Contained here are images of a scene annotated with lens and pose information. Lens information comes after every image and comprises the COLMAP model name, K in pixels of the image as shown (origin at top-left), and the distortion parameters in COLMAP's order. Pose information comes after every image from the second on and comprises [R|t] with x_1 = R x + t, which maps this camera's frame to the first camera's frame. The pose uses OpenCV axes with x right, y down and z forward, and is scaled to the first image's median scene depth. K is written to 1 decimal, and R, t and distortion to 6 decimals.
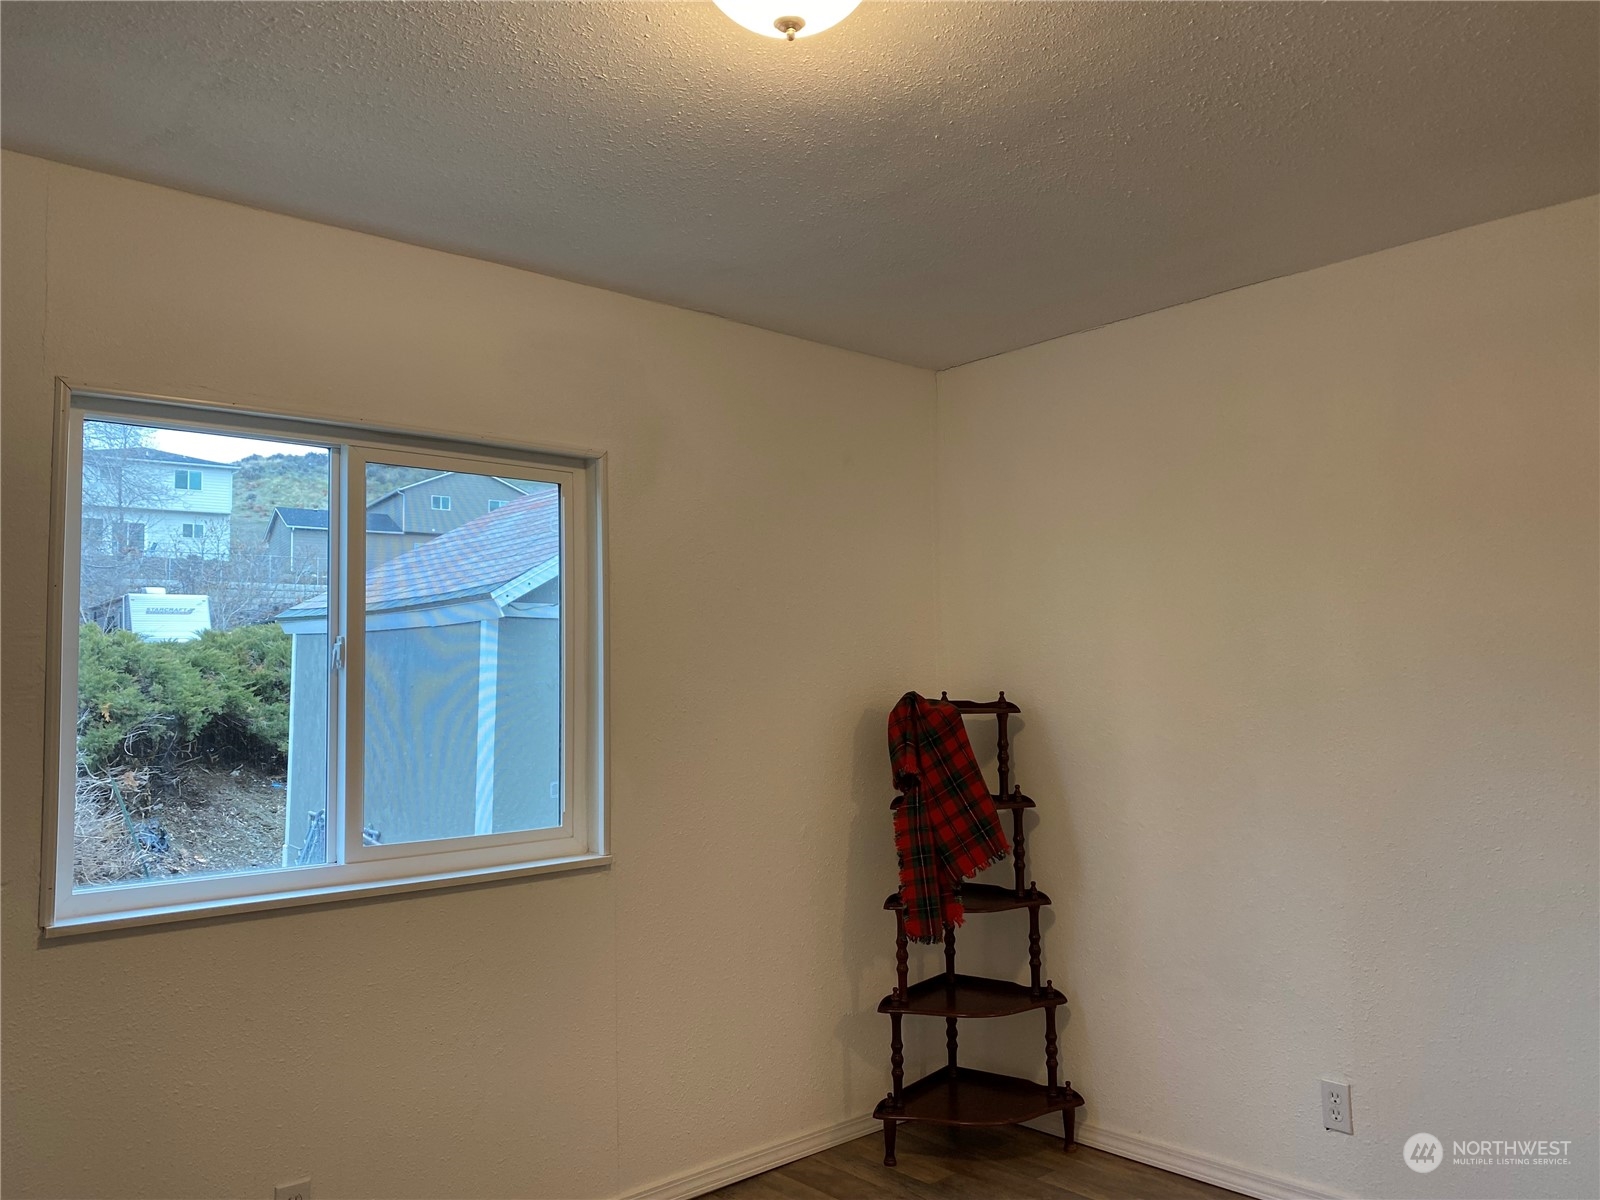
lens RADIAL K [[1230.7, 0, 800.0], [0, 1230.7, 600.0], [0, 0, 1]] dist [0.048456, -0.053201]
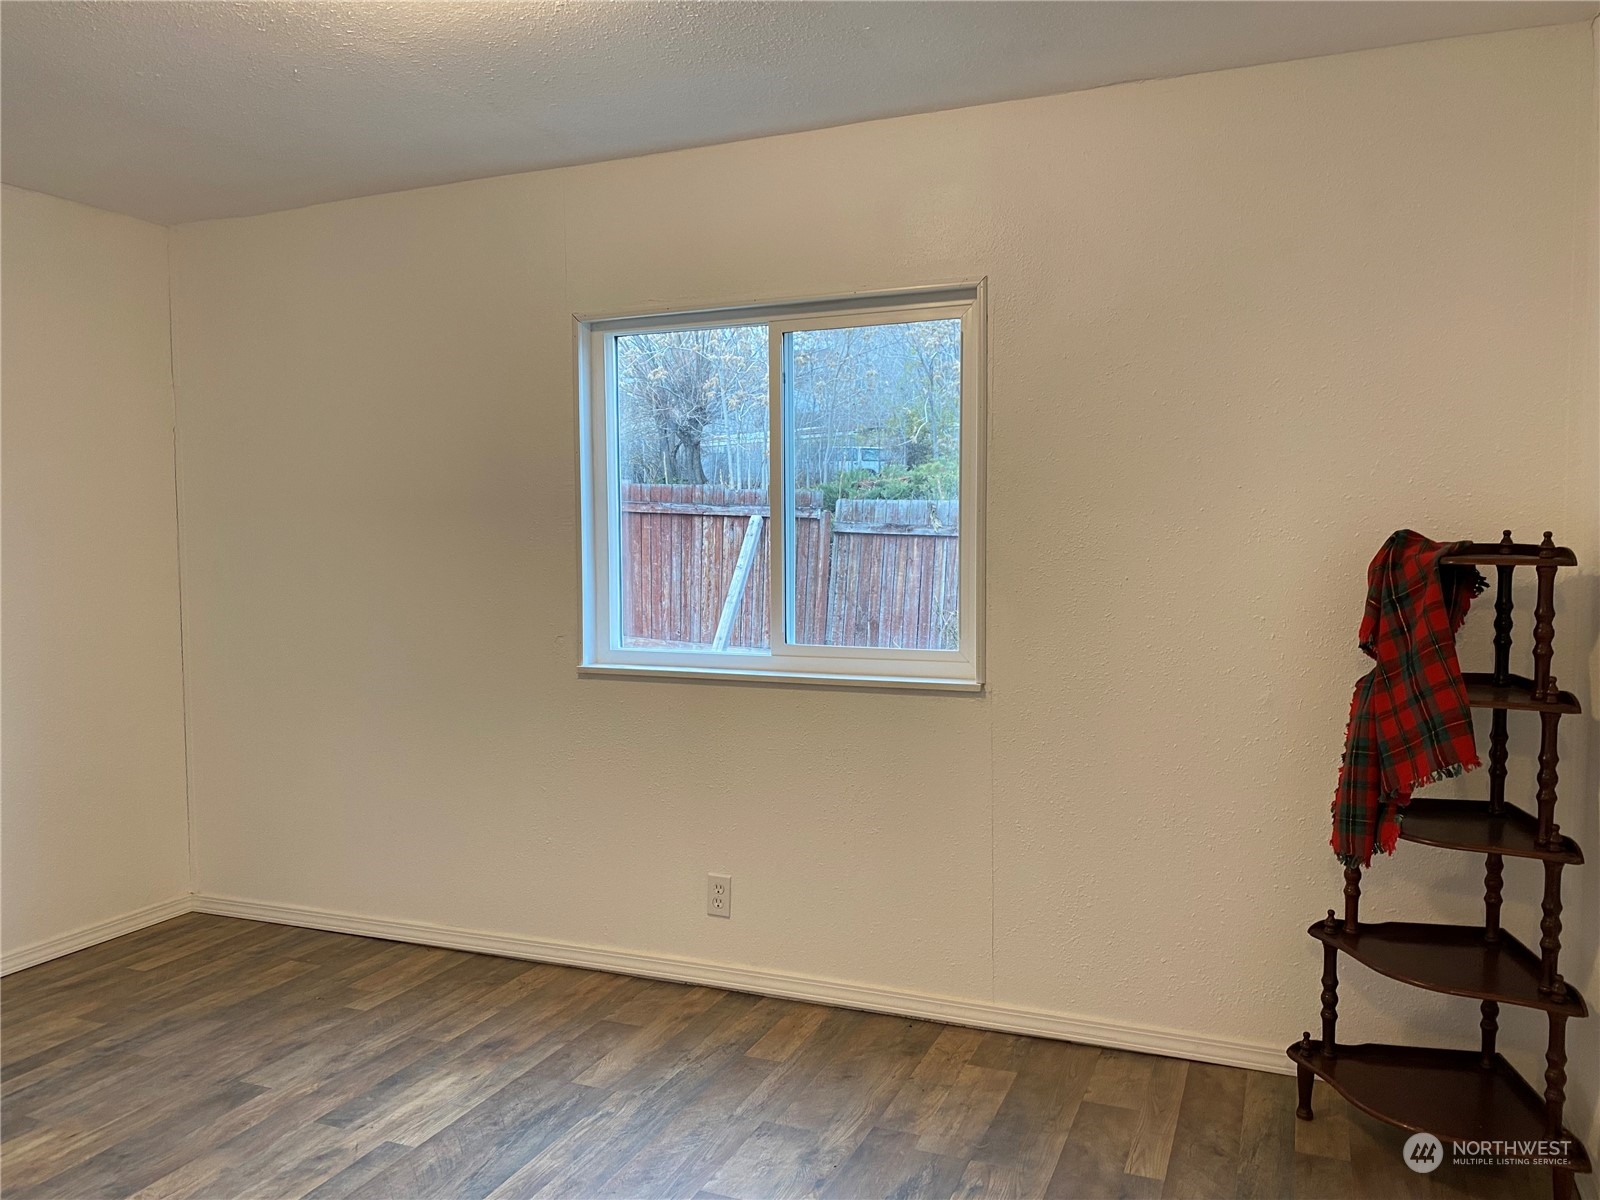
lens RADIAL K [[1230.7, 0, 800.0], [0, 1230.7, 600.0], [0, 0, 1]] dist [0.048456, -0.053201]
pose [[0.430684, 0.070579, -0.899739, 0.625143], [0.059597, 0.992537, 0.106386, 0.018702], [0.900533, -0.099441, 0.423264, 0.397089]]
